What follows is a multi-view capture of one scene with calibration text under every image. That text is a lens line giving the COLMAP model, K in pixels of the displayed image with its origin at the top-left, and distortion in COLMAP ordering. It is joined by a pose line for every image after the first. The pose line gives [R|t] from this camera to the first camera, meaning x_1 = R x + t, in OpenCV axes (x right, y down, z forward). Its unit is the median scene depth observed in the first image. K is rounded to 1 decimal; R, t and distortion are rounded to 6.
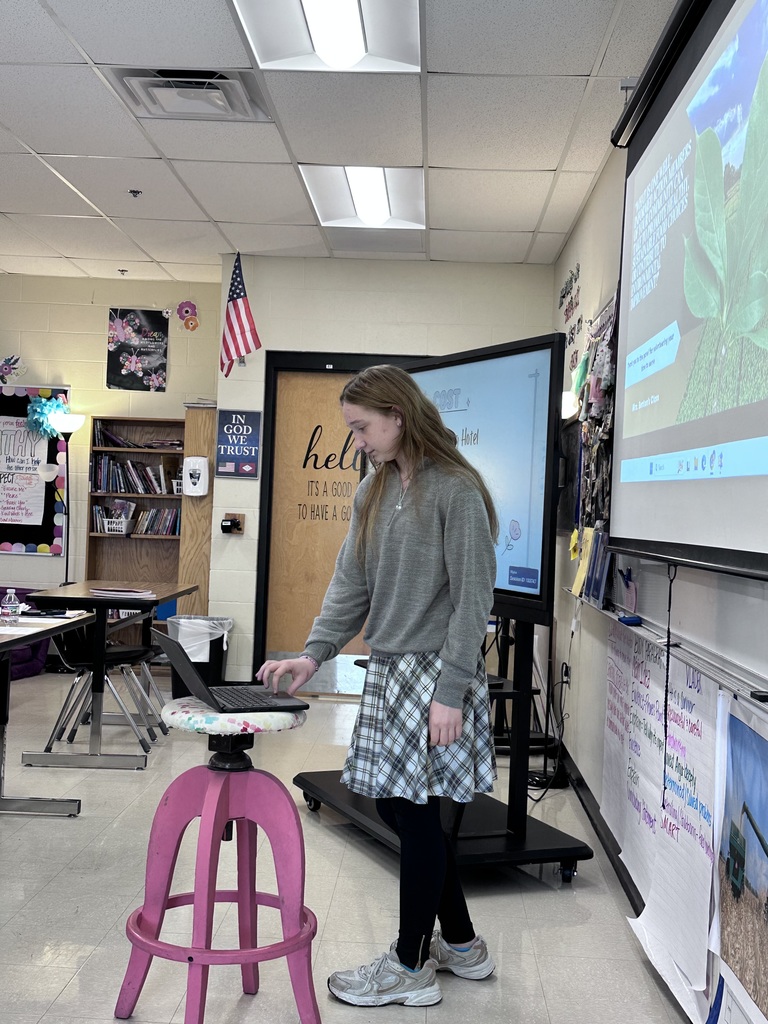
lens RADIAL K [[1213.3, 0, 384.0], [0, 1213.3, 512.0], [0, 0, 1]] dist [0.268144, -0.868828]
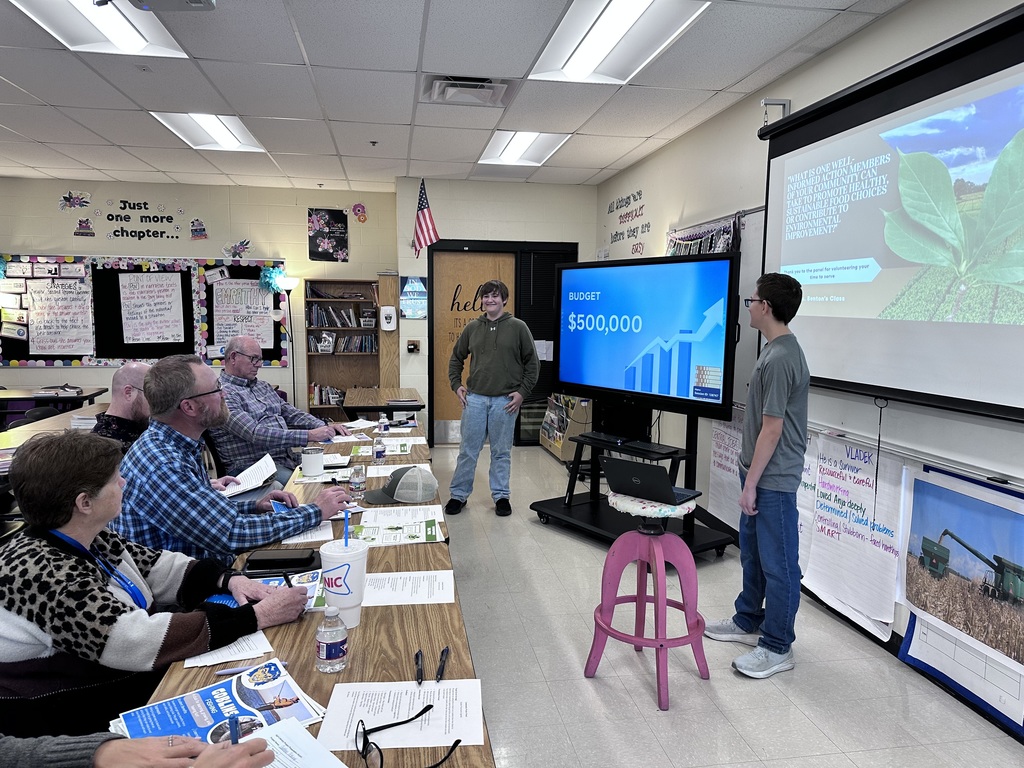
lens RADIAL K [[718.1, 0, 511.0], [0, 718.1, 386.2], [0, 0, 1]] dist [0.071416, -0.095836]
pose [[0.978365, -0.049989, 0.200756, -0.187335], [0.028024, 0.993448, 0.110799, -0.039789], [-0.204980, -0.102776, 0.973355, 0.030400]]
